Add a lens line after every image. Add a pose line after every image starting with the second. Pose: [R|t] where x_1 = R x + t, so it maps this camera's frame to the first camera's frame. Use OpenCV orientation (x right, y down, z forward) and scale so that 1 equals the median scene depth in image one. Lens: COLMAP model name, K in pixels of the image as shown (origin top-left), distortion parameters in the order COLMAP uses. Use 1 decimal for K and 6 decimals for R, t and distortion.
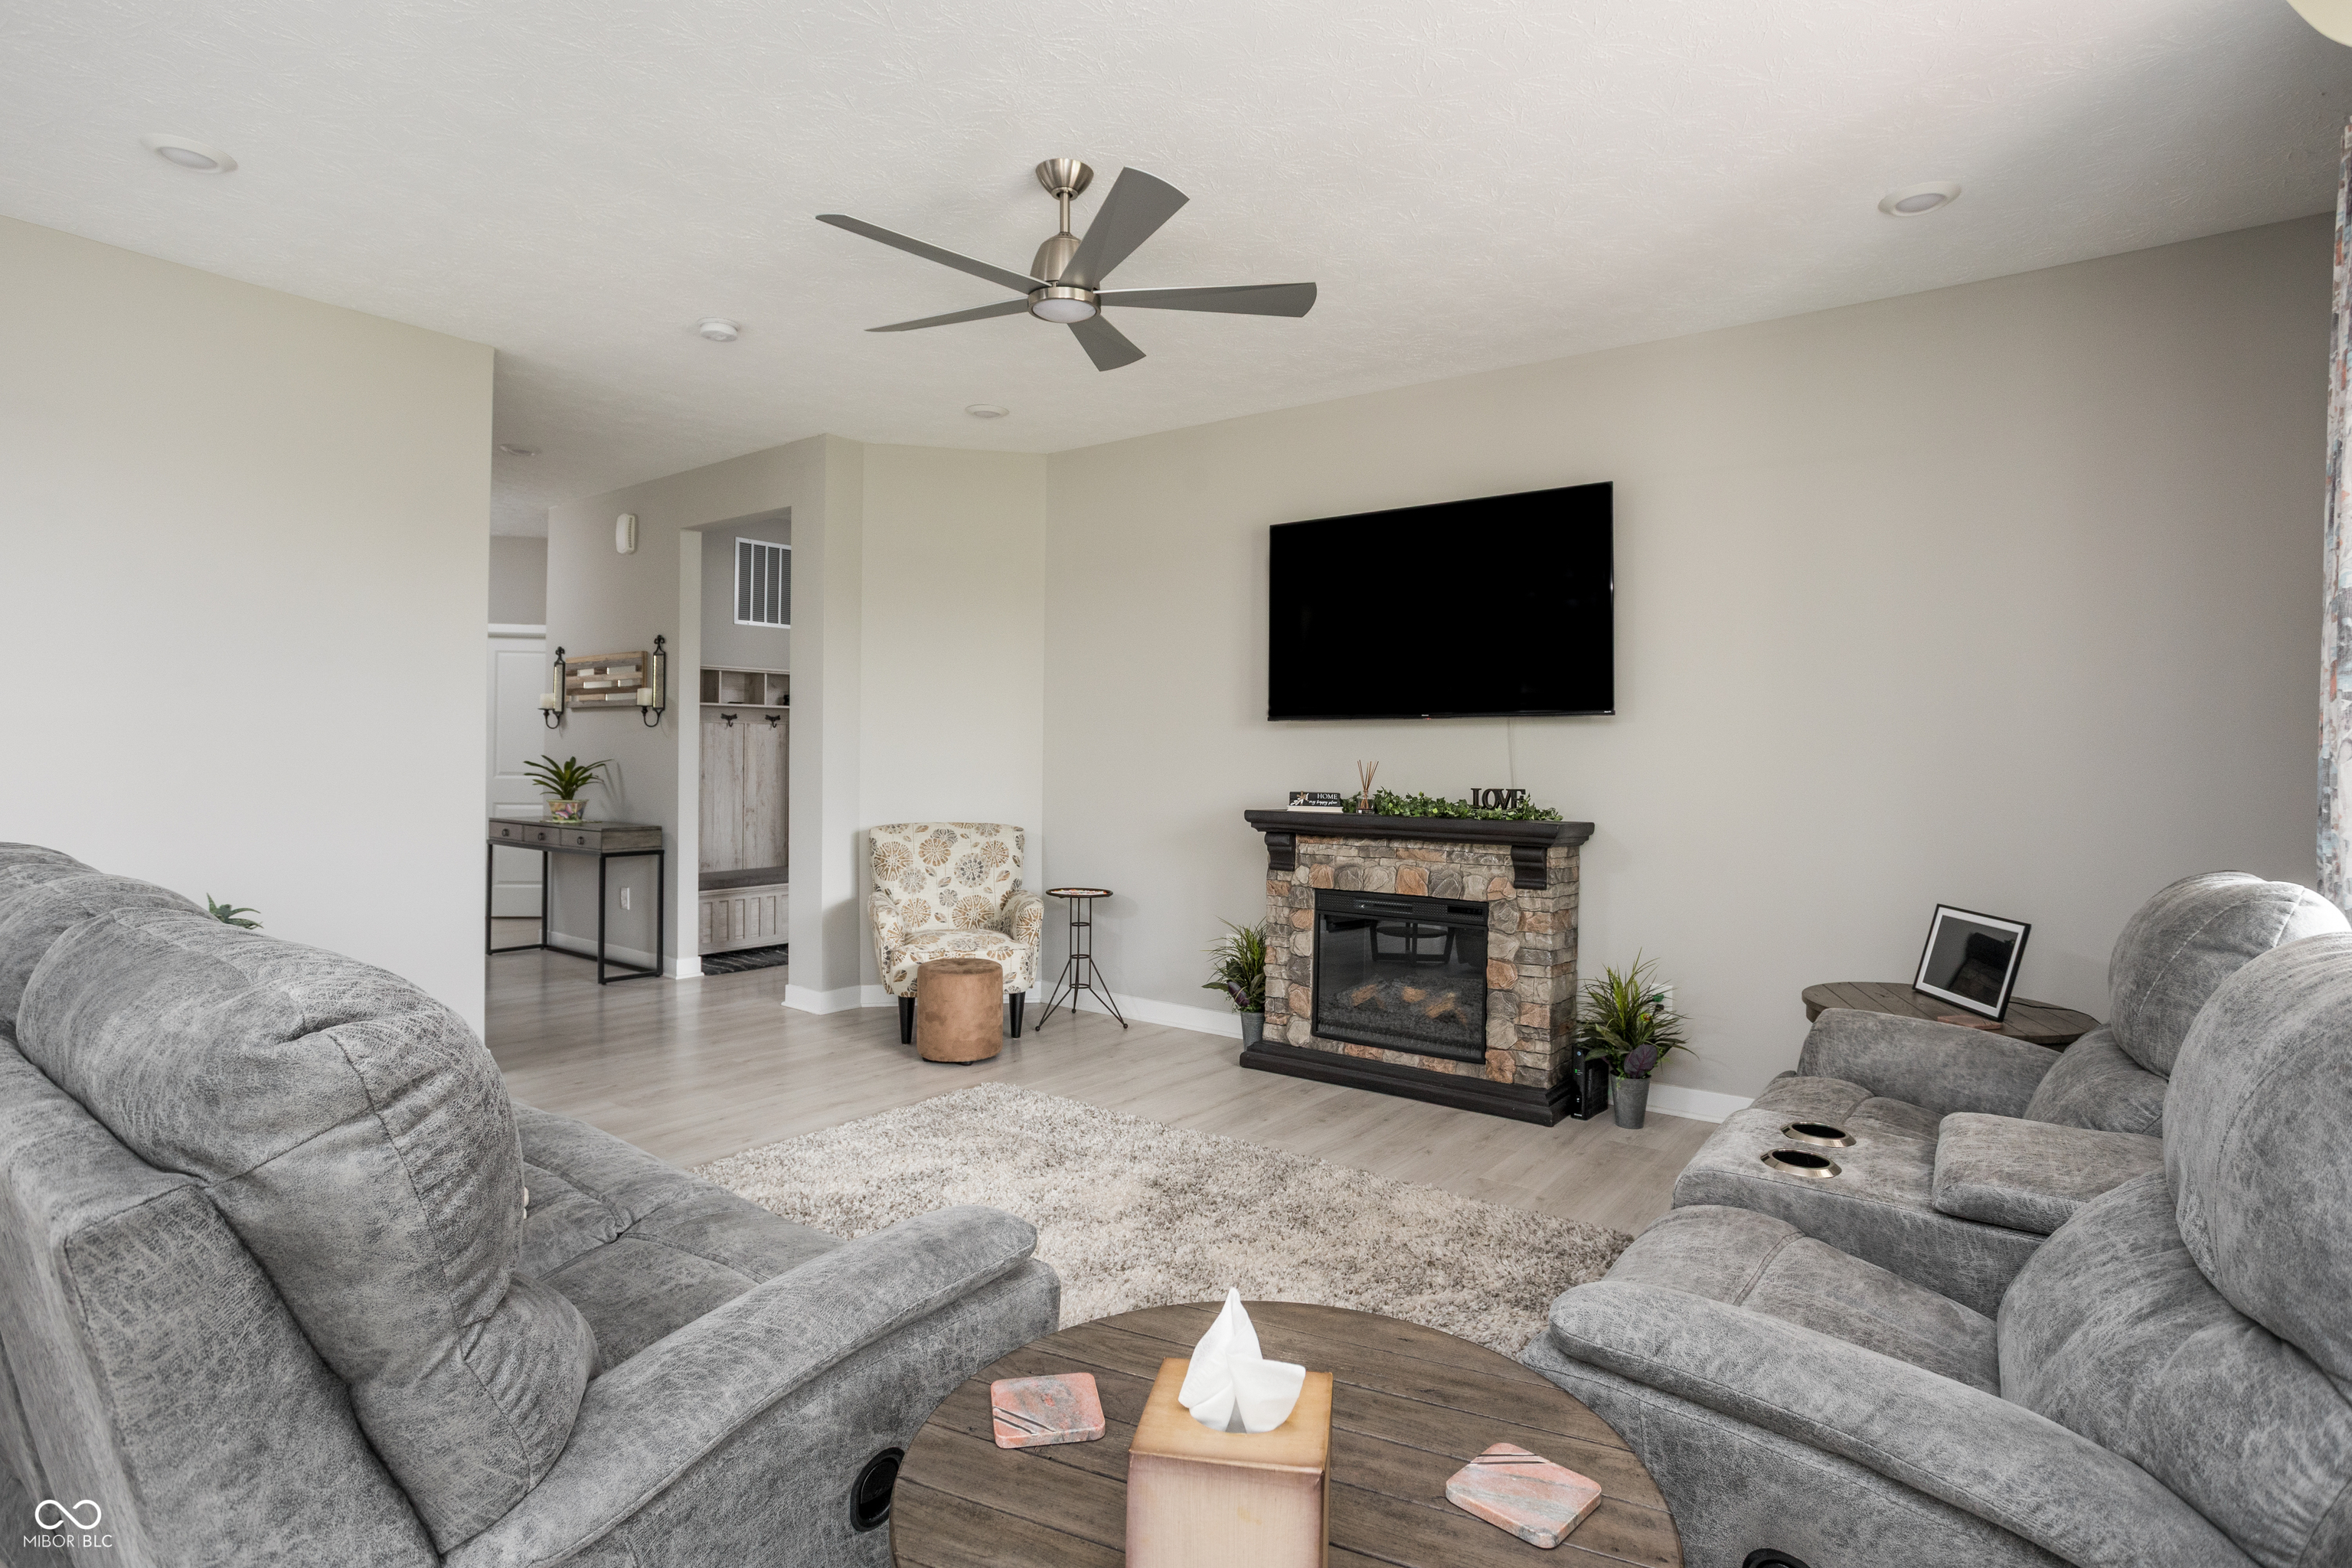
lens RADIAL K [[1176.3, 0, 1167.6], [0, 1176.3, 763.9], [0, 0, 1]] dist [0.013693, 0.007540]
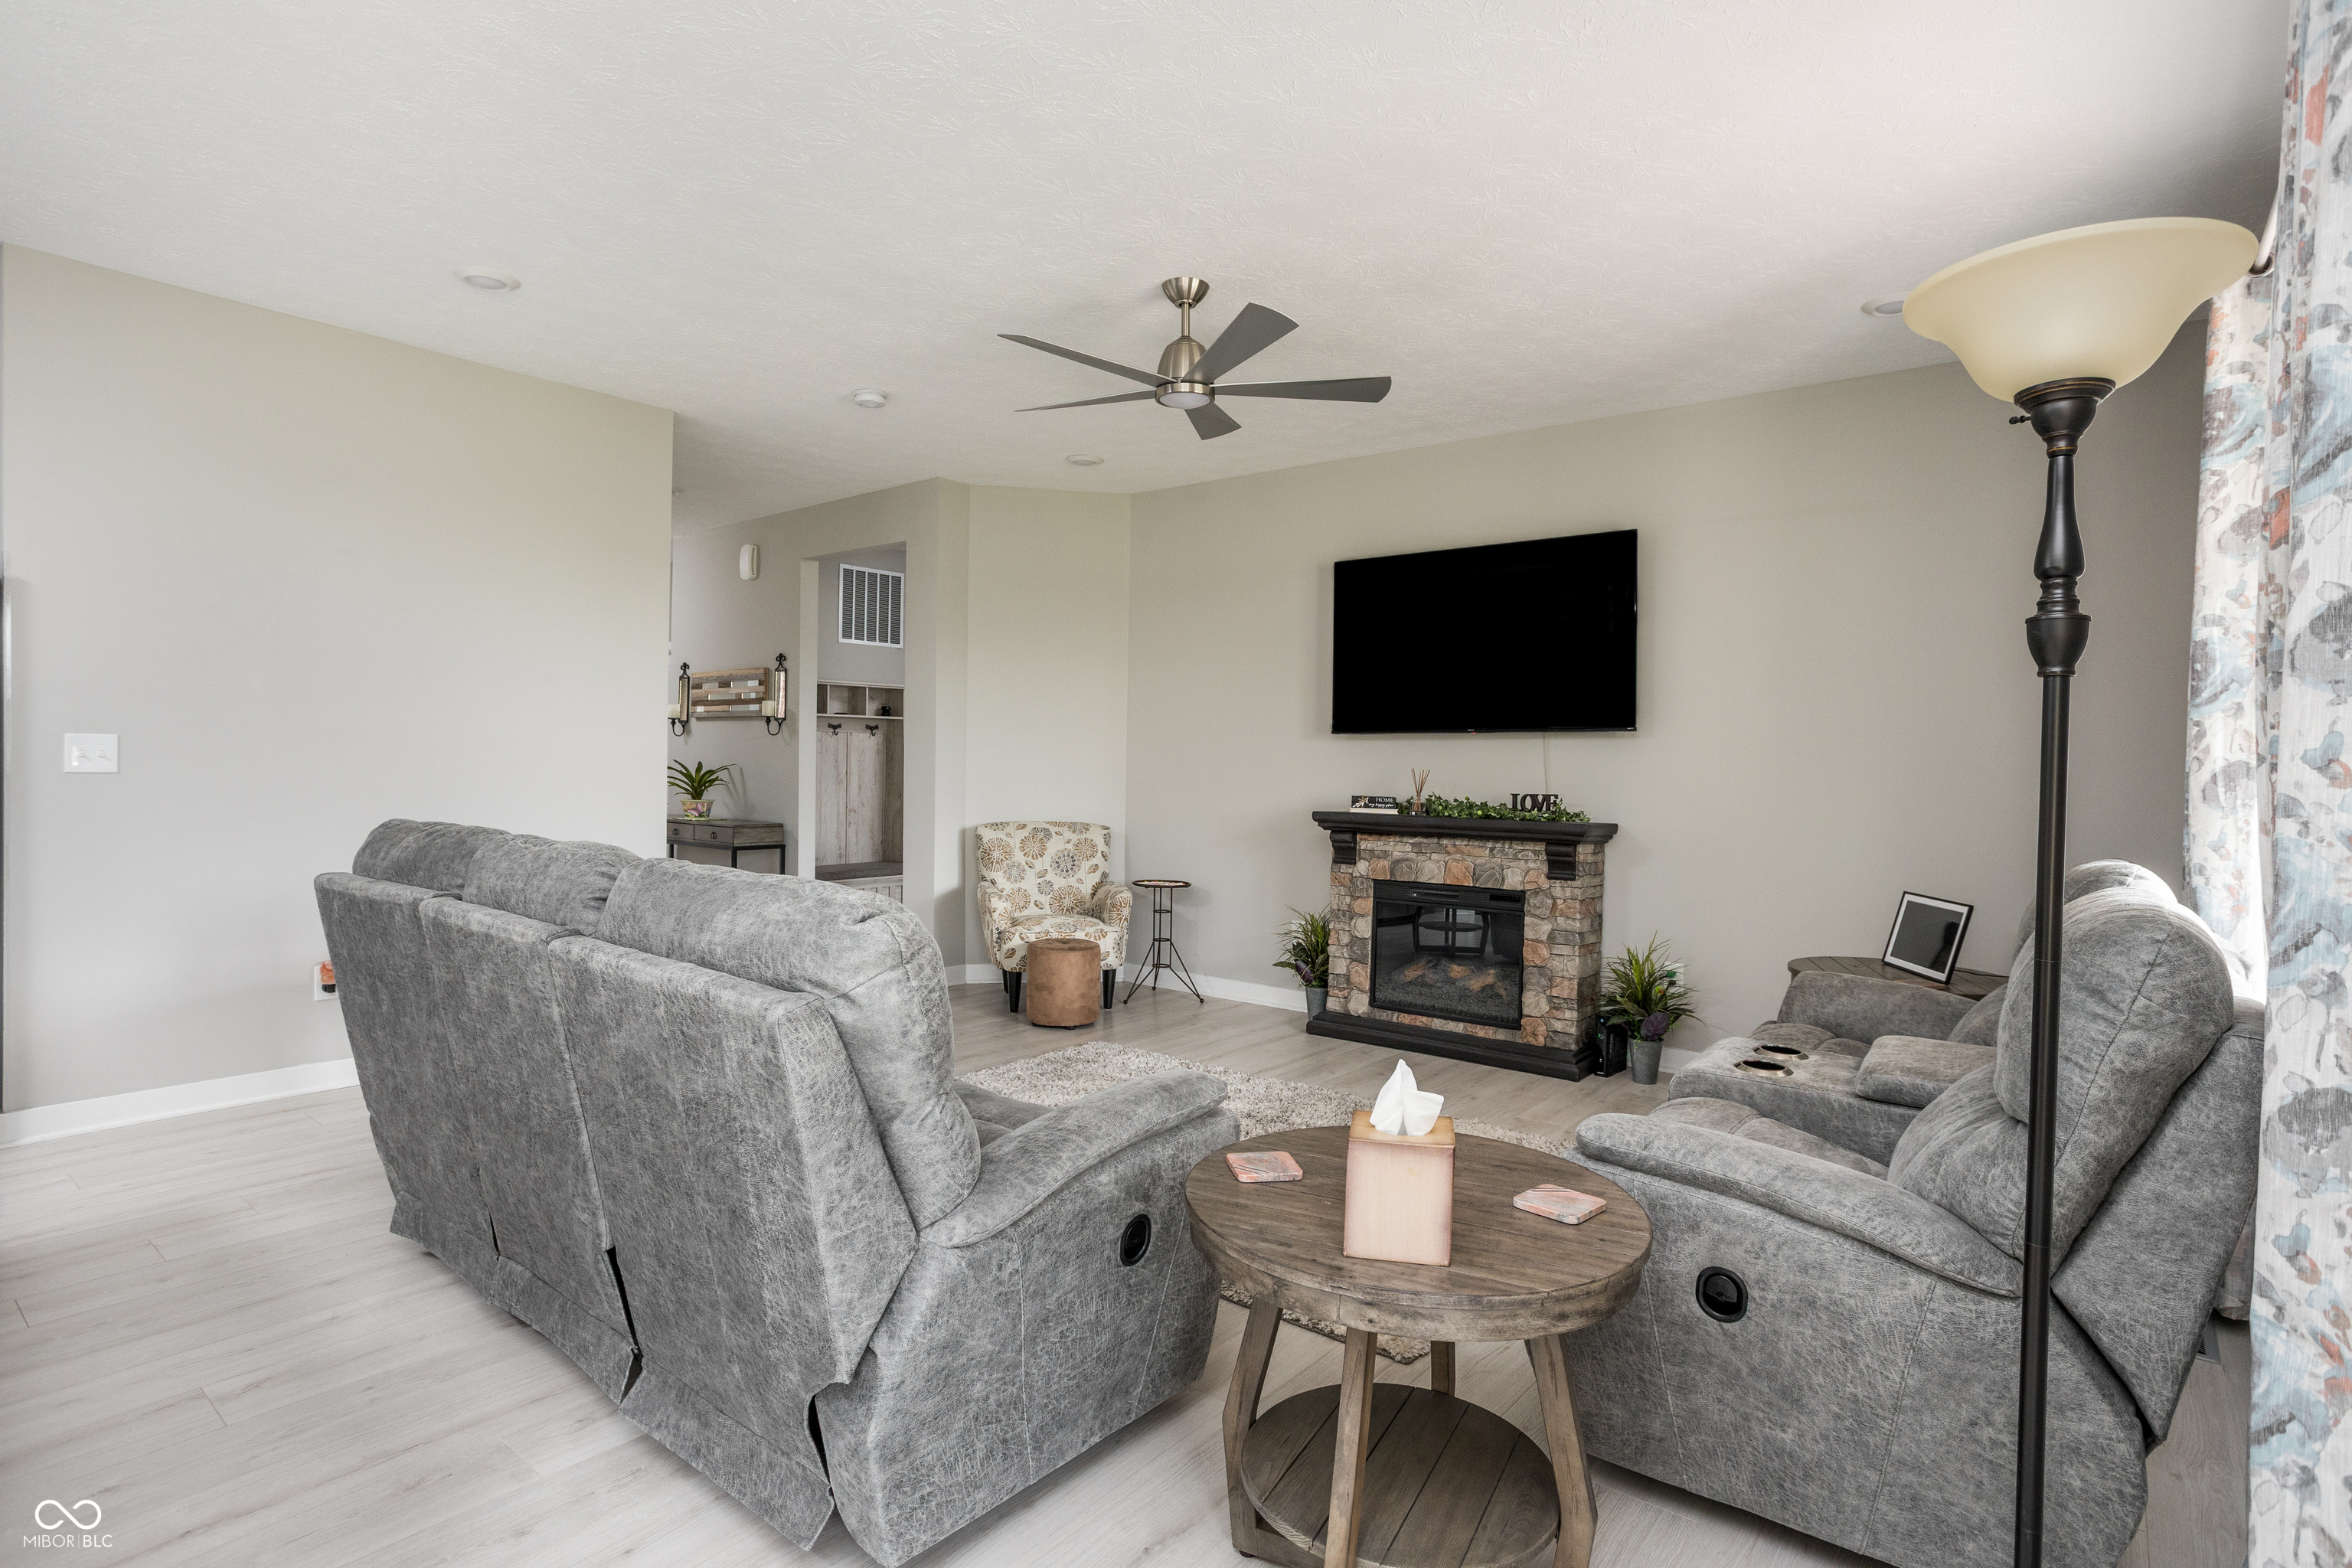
lens RADIAL K [[1176.3, 0, 1171.2], [0, 1176.3, 787.9], [0, 0, 1]] dist [0.013693, 0.007540]
pose [[0.999790, 0.006468, -0.019430, -0.074918], [-0.006195, 0.999882, 0.014060, 0.001325], [0.019519, -0.013937, 0.999712, -0.228478]]
